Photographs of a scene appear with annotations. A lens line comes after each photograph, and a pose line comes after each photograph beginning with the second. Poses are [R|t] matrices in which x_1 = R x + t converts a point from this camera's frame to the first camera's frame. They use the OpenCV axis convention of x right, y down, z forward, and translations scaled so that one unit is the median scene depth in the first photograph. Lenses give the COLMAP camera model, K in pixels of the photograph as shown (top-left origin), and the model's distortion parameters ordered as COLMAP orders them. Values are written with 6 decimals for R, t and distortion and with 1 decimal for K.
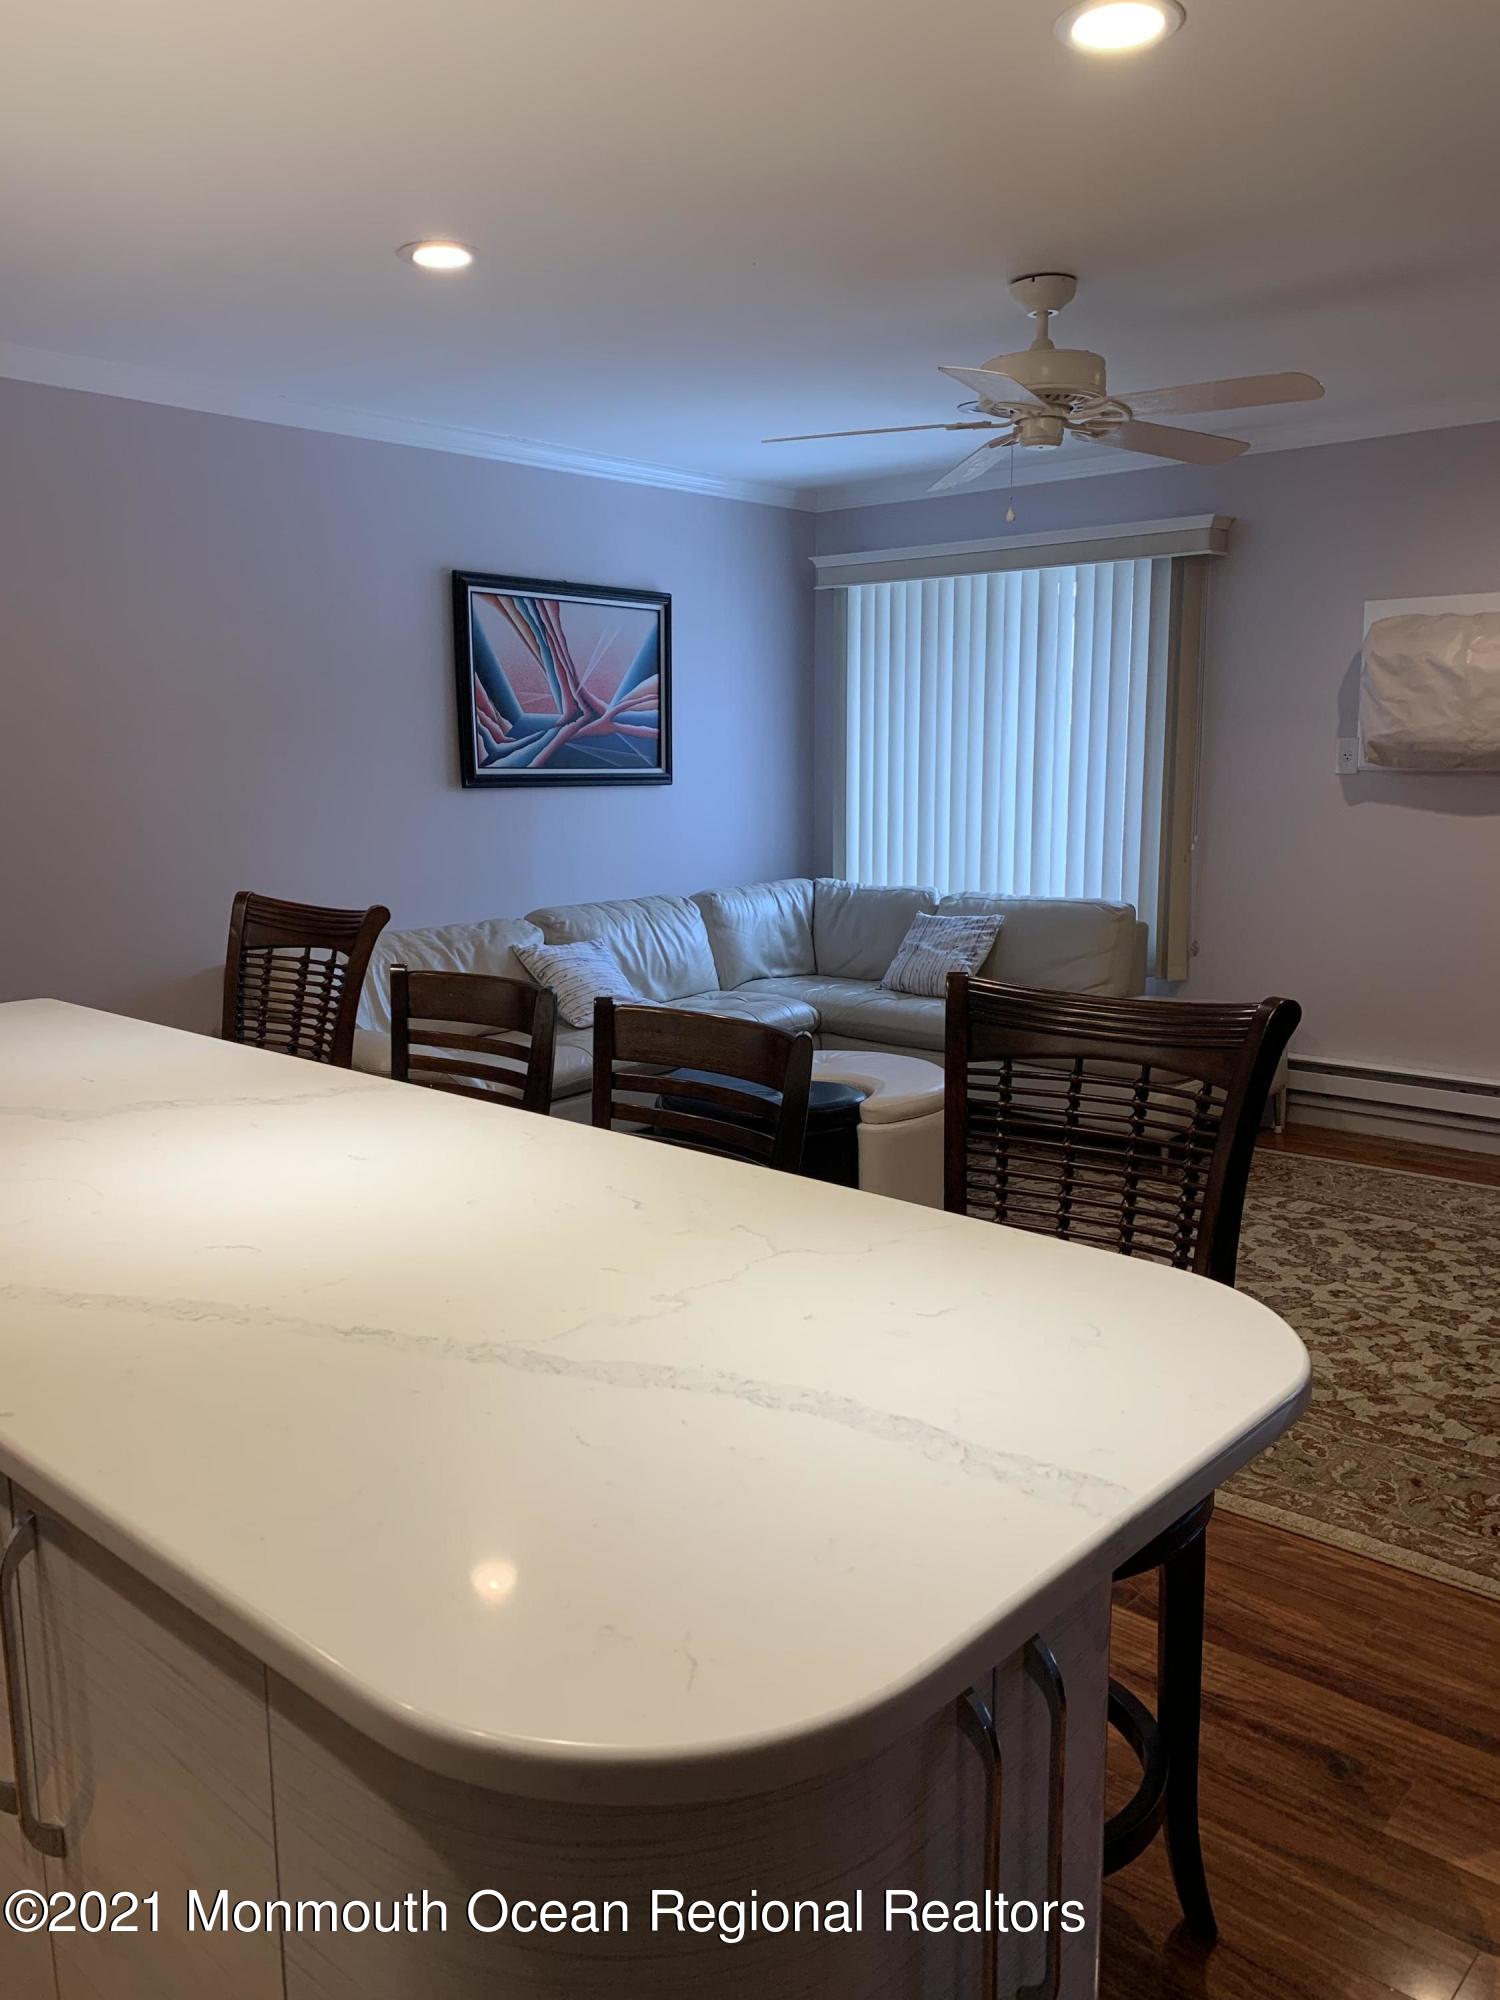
lens RADIAL K [[1525.4, 0, 757.1], [0, 1525.4, 997.8], [0, 0, 1]] dist [0.159225, -0.377712]
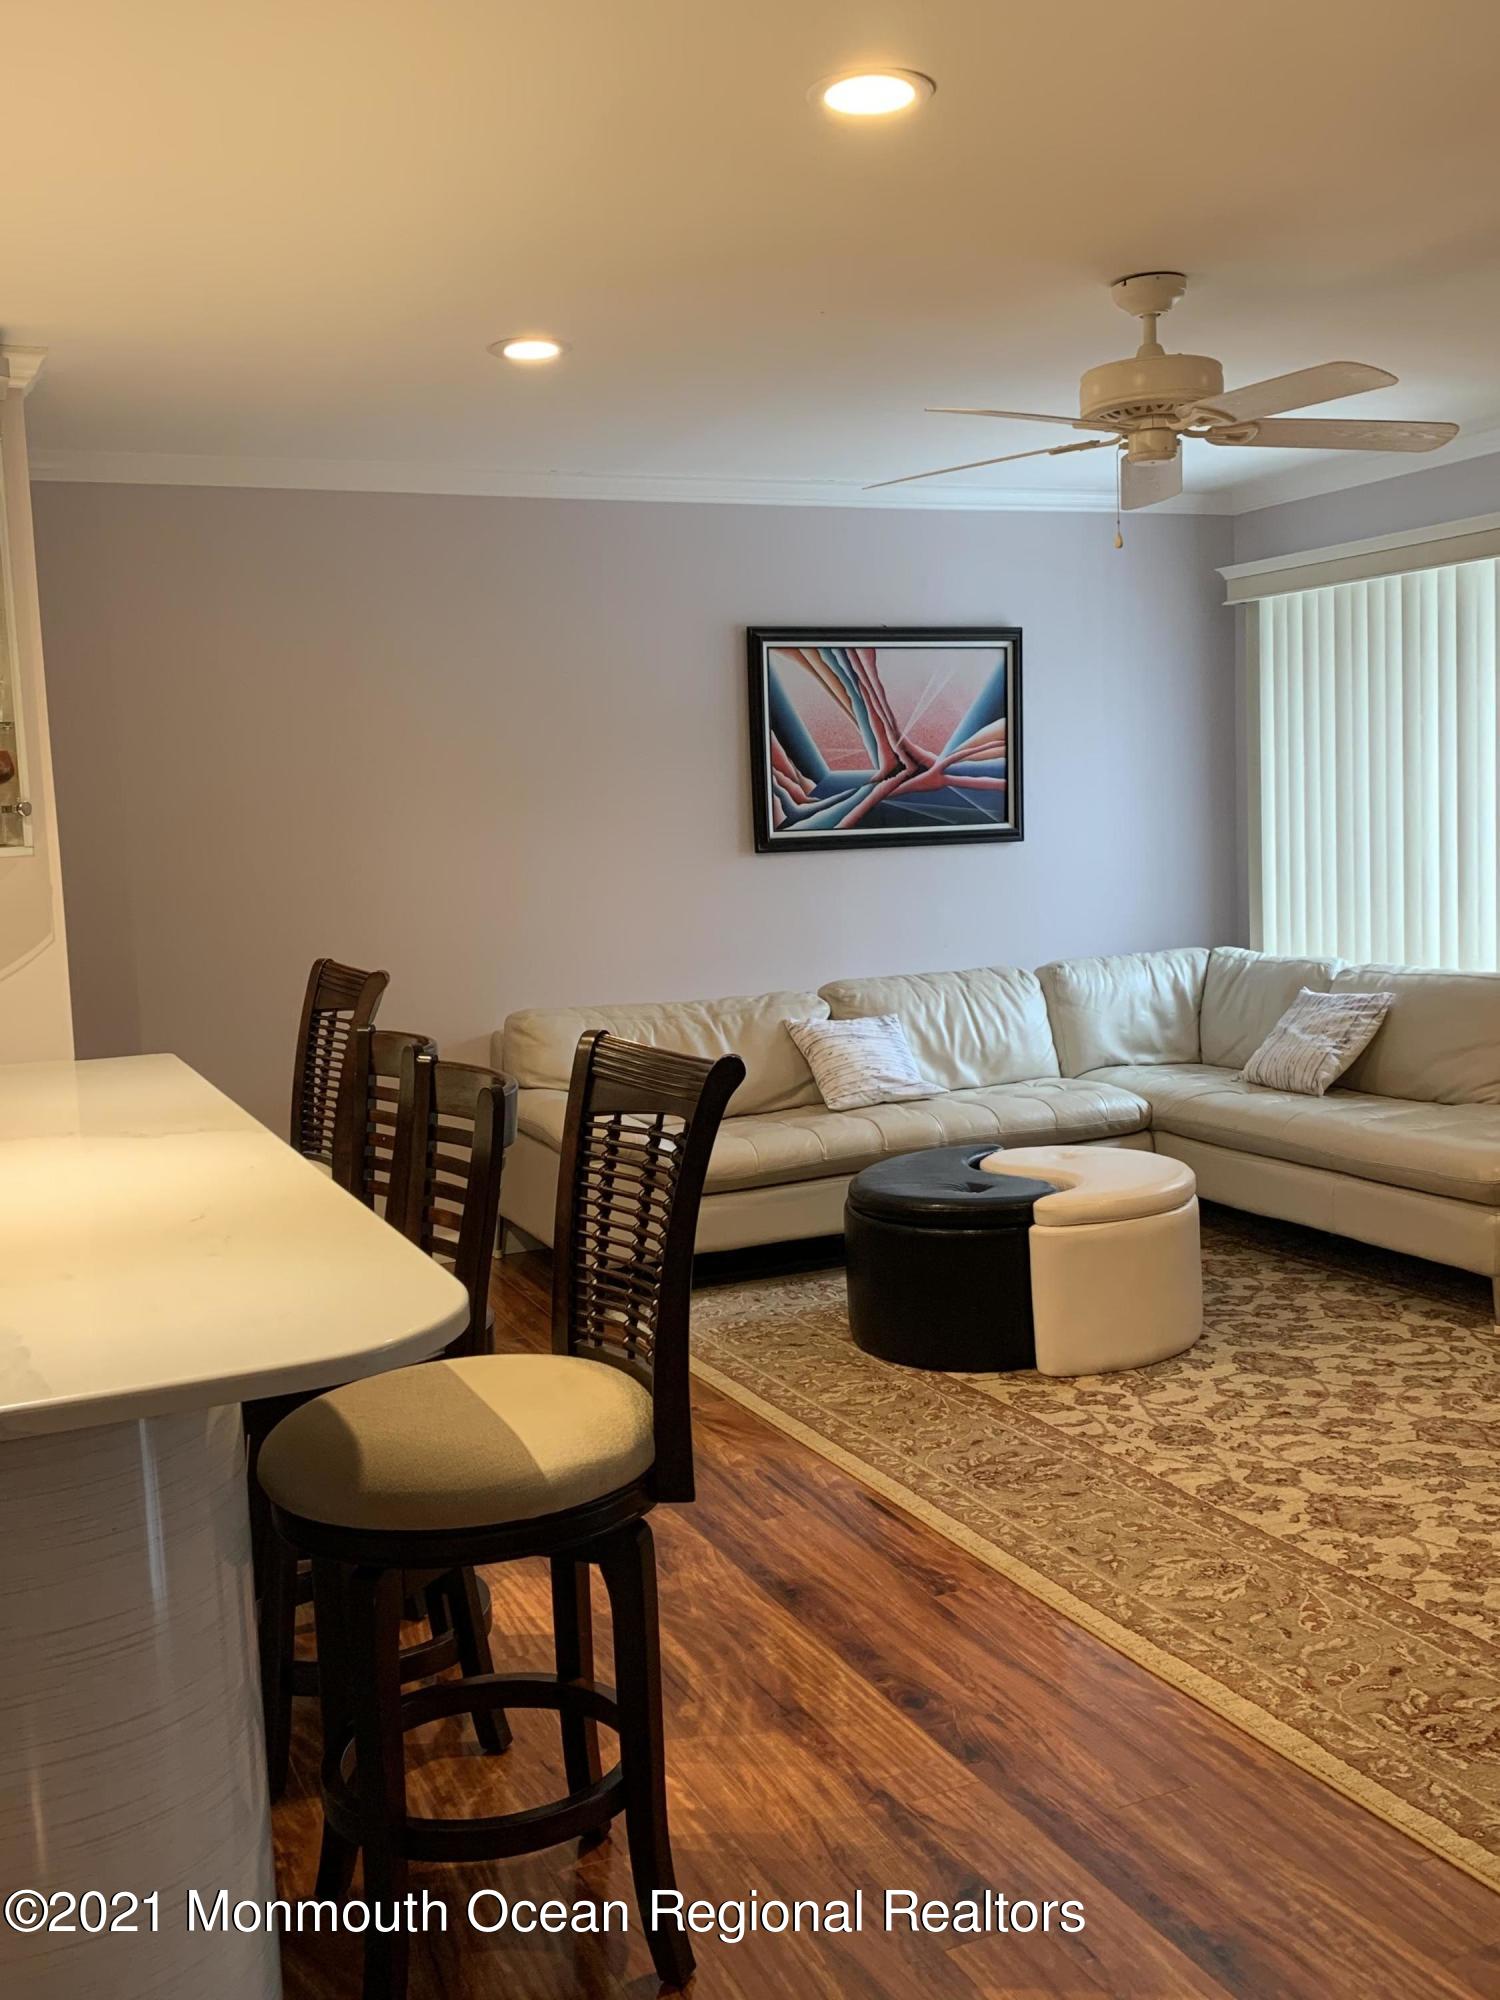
lens RADIAL K [[1895.4, 0, 763.4], [0, 1895.4, 989.5], [0, 0, 1]] dist [0.223062, -0.678123]
pose [[0.912283, 0.007675, -0.409489, 0.284961], [-0.031389, 0.998194, -0.051220, 0.006519], [0.408356, 0.059581, 0.910876, -0.052813]]
